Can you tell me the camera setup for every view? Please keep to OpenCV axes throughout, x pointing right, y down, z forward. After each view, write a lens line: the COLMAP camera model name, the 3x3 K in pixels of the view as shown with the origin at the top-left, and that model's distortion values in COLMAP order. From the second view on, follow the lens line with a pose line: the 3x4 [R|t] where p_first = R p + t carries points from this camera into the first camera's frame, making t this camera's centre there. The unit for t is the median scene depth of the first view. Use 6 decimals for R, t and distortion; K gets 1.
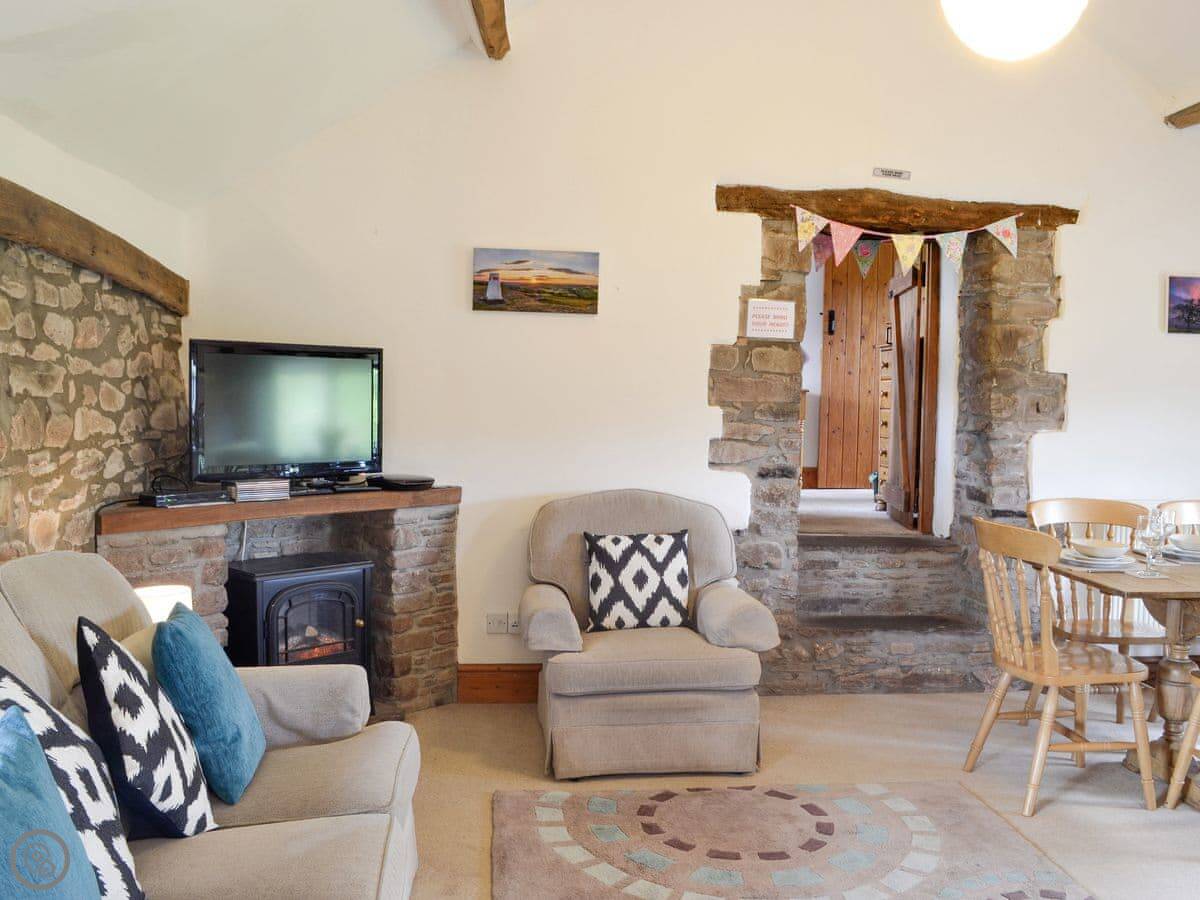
lens RADIAL K [[1129.9, 0, 600.0], [0, 1129.9, 450.0], [0, 0, 1]] dist [-0.067575, -0.002716]
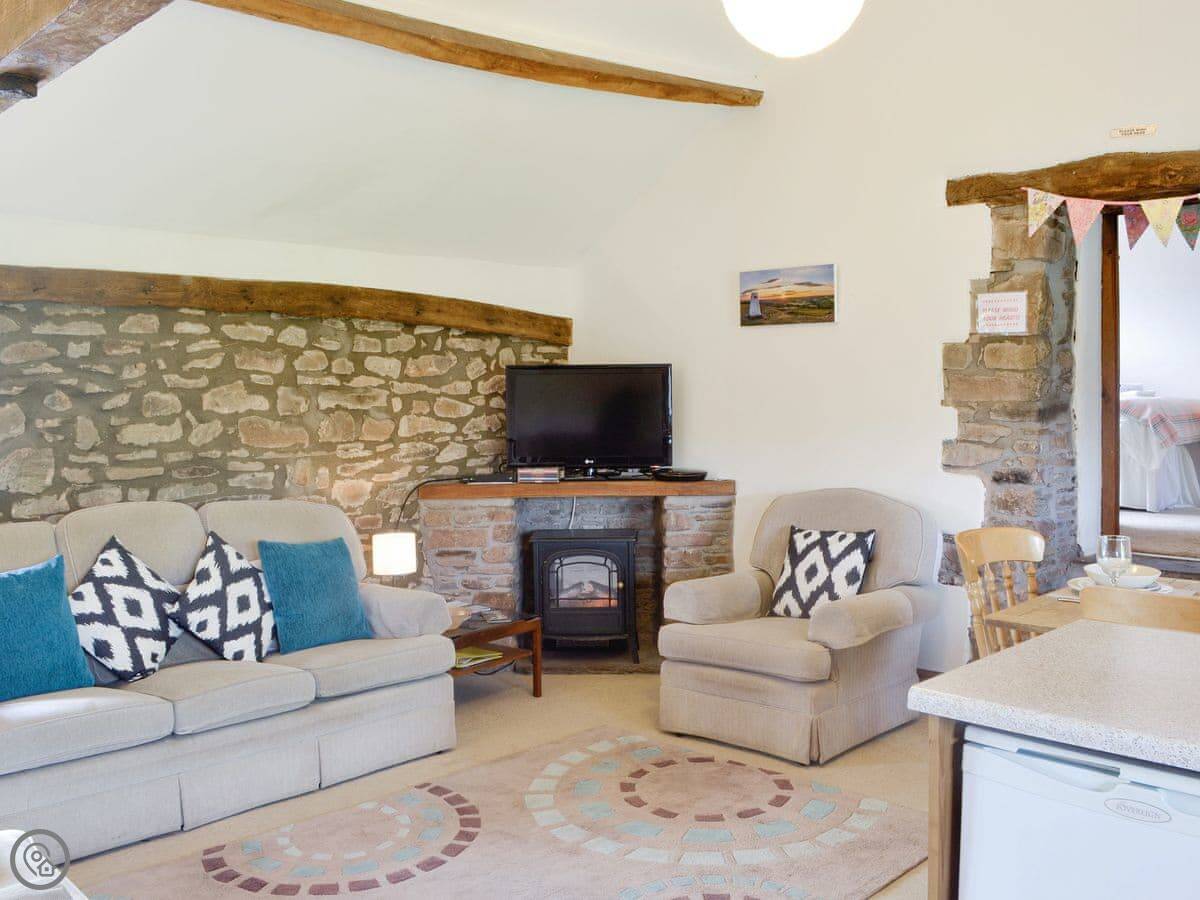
lens RADIAL K [[1172.0, 0, 600.1], [0, 1172.0, 382.0], [0, 0, 1]] dist [-0.072327, -0.000047]
pose [[0.625262, -0.031196, -0.779791, 0.721954], [-0.016535, 0.998447, -0.053202, -0.001908], [0.780240, 0.046159, 0.623775, 0.148080]]
